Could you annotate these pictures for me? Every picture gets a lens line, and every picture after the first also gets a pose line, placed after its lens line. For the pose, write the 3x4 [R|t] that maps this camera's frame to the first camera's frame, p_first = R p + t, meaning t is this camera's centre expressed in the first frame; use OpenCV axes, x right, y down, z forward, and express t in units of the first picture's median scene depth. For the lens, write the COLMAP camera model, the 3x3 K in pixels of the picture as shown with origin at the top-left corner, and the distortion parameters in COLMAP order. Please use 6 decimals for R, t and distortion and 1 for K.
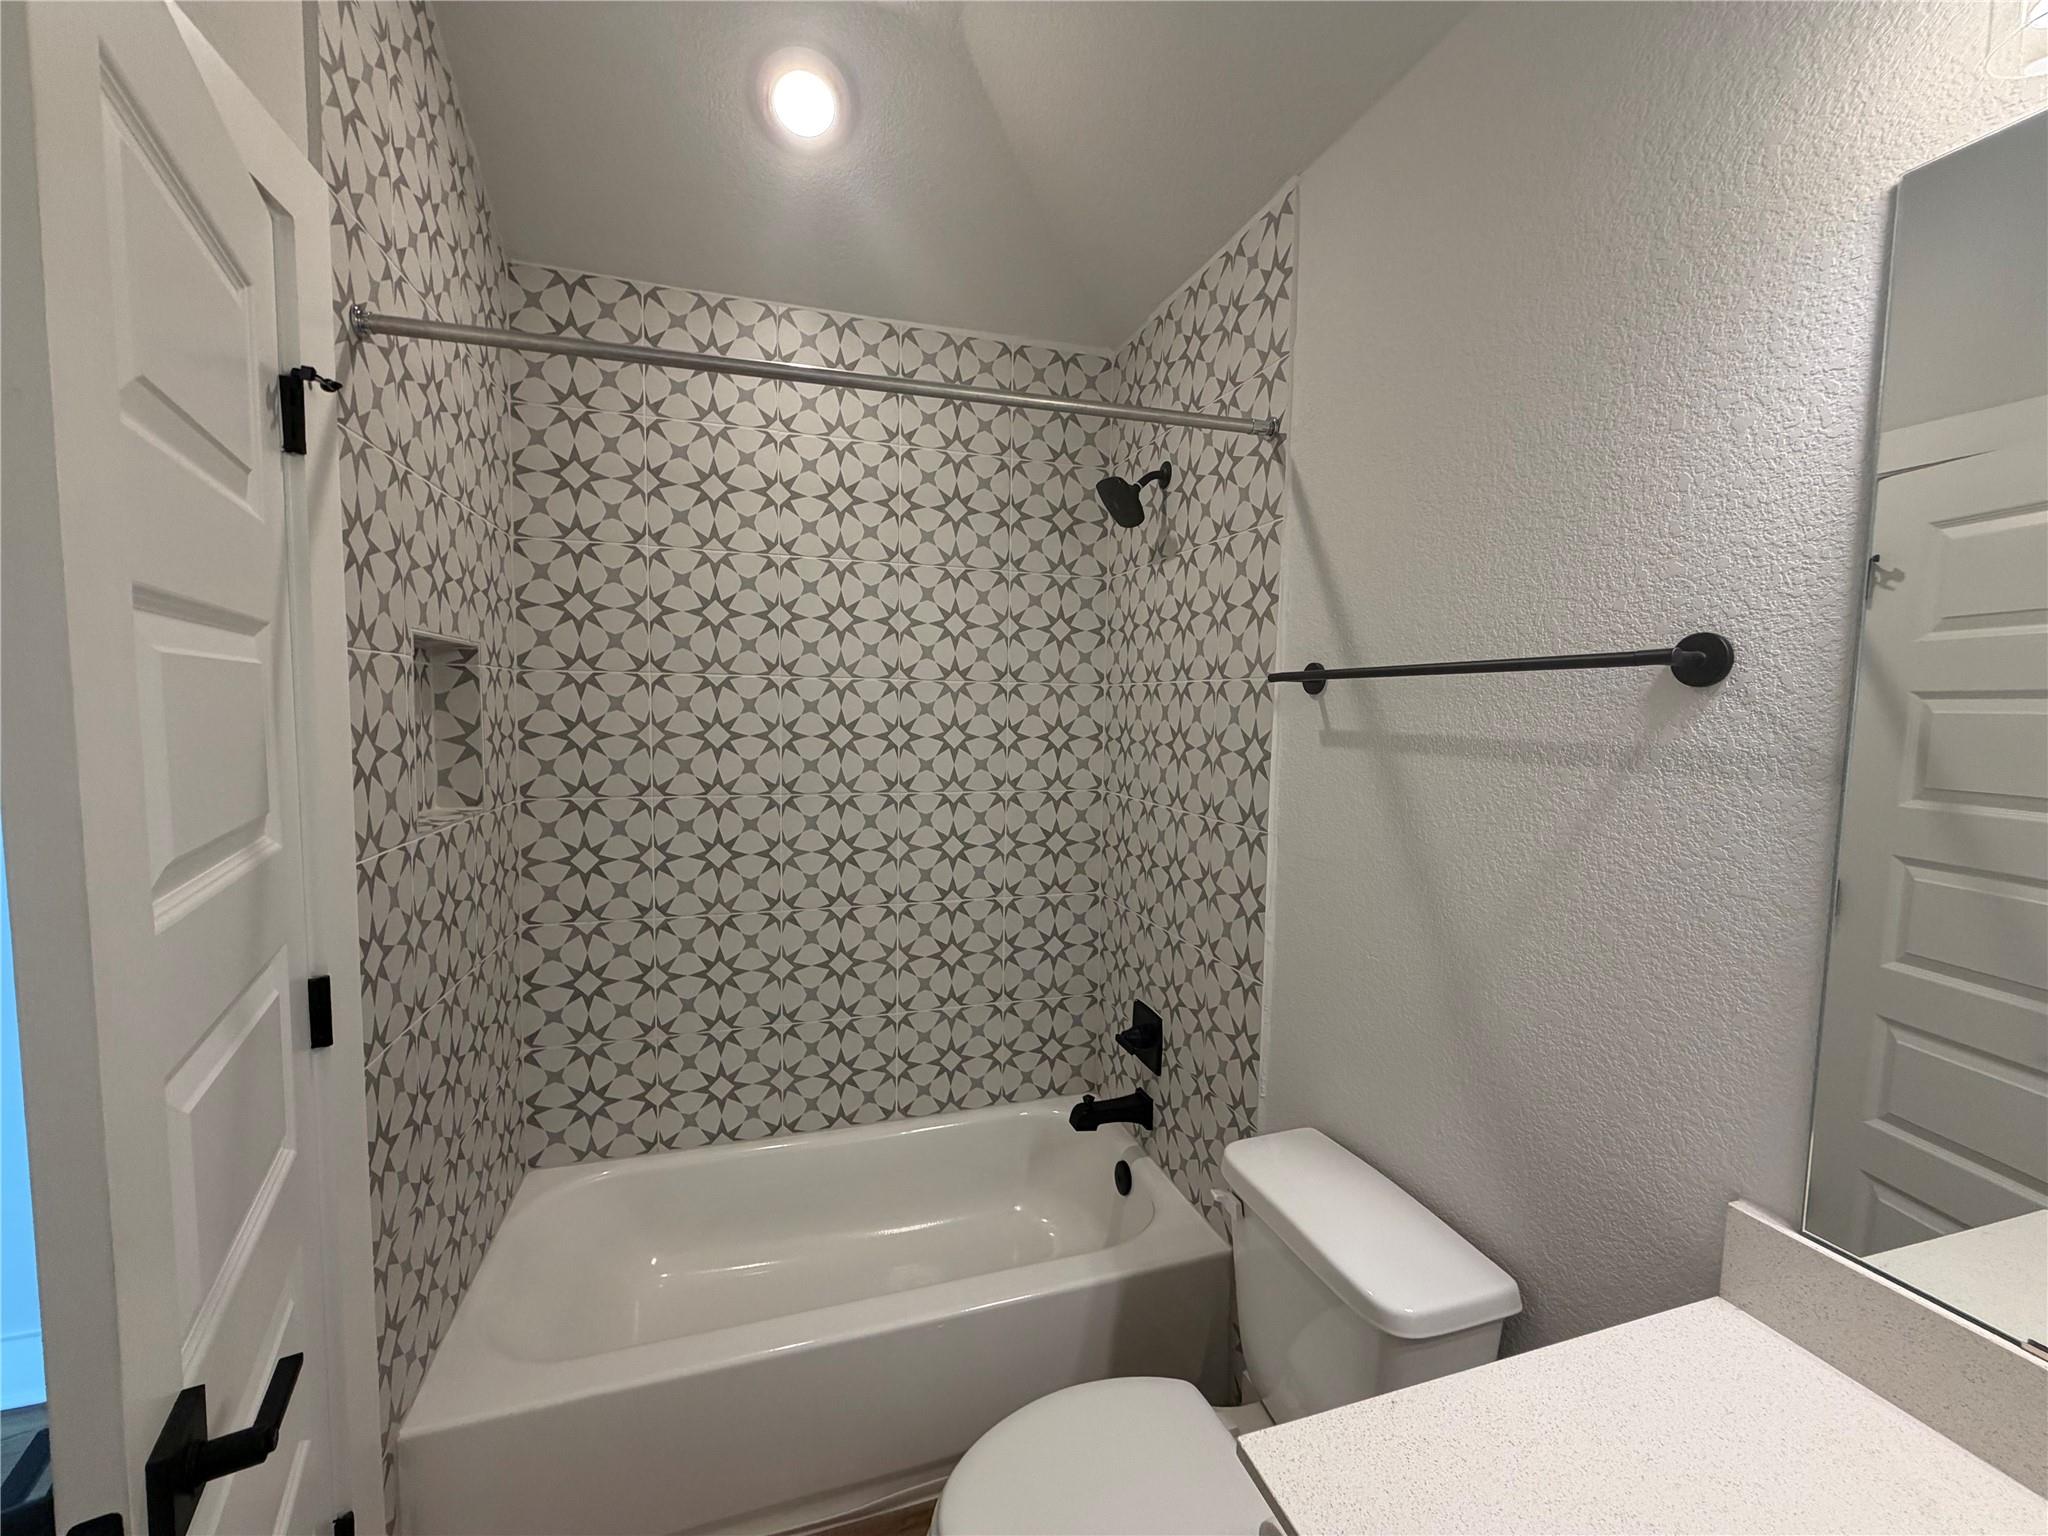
lens RADIAL K [[820.1, 0, 1023.8], [0, 820.1, 761.2], [0, 0, 1]] dist [-0.000843, -0.000218]
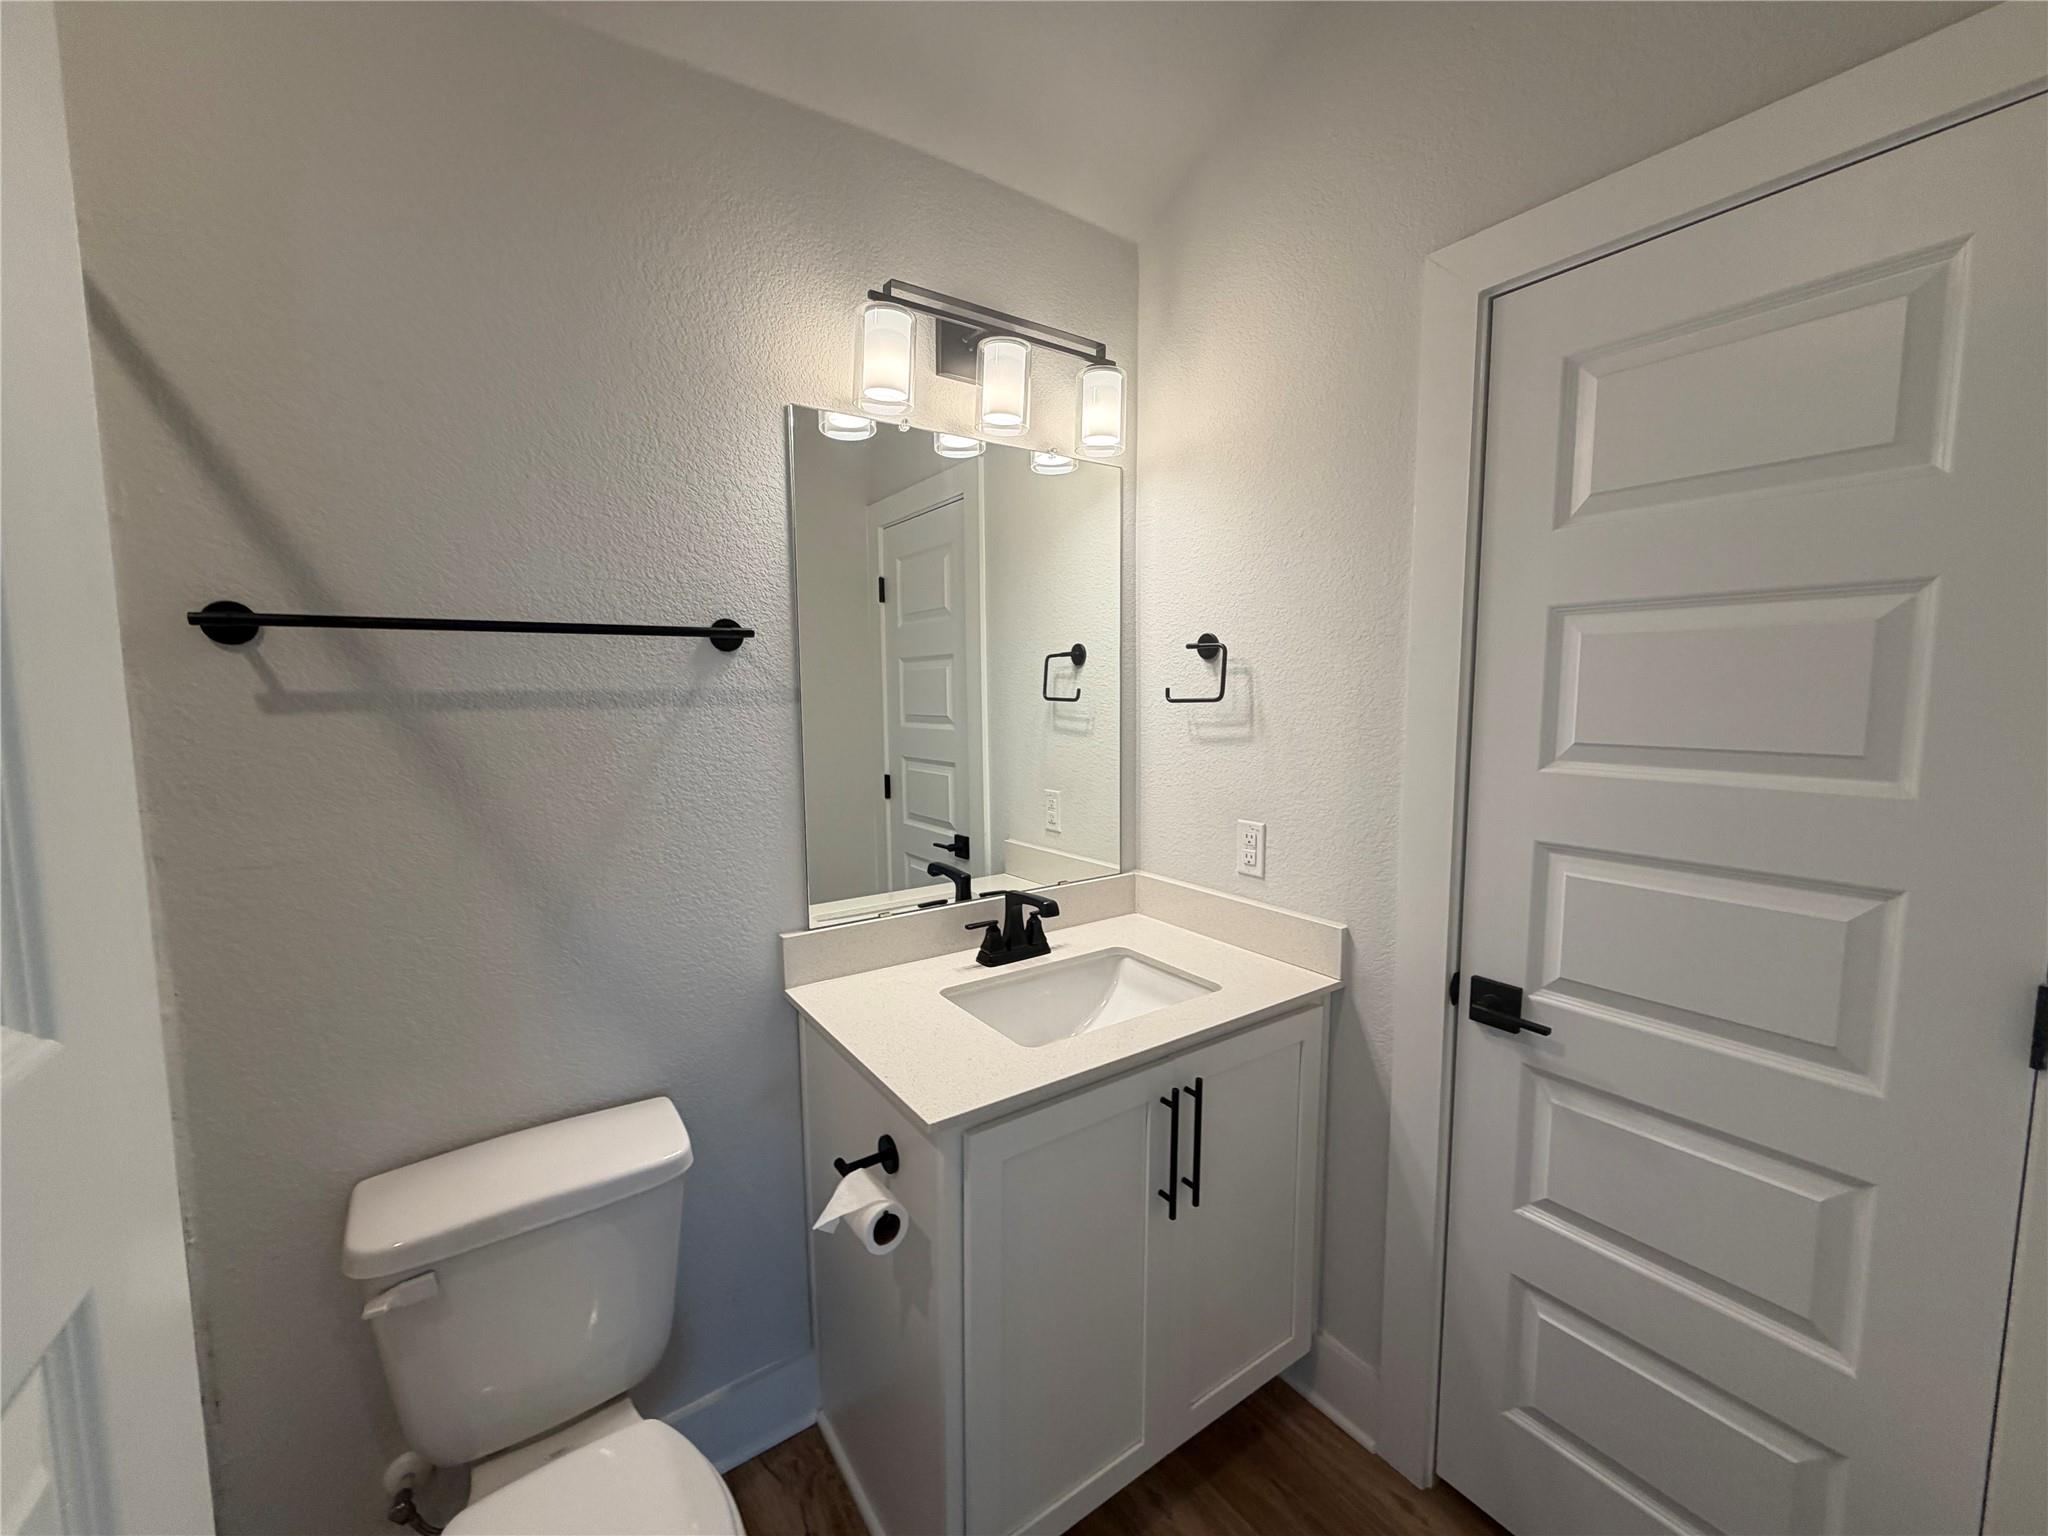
lens RADIAL K [[820.1, 0, 1025.6], [0, 820.1, 770.6], [0, 0, 1]] dist [-0.000843, -0.000218]
pose [[-0.294088, -0.109162, 0.949524, -0.870695], [0.068369, 0.988509, 0.134820, -0.032229], [-0.953330, 0.104567, -0.283246, 0.841763]]
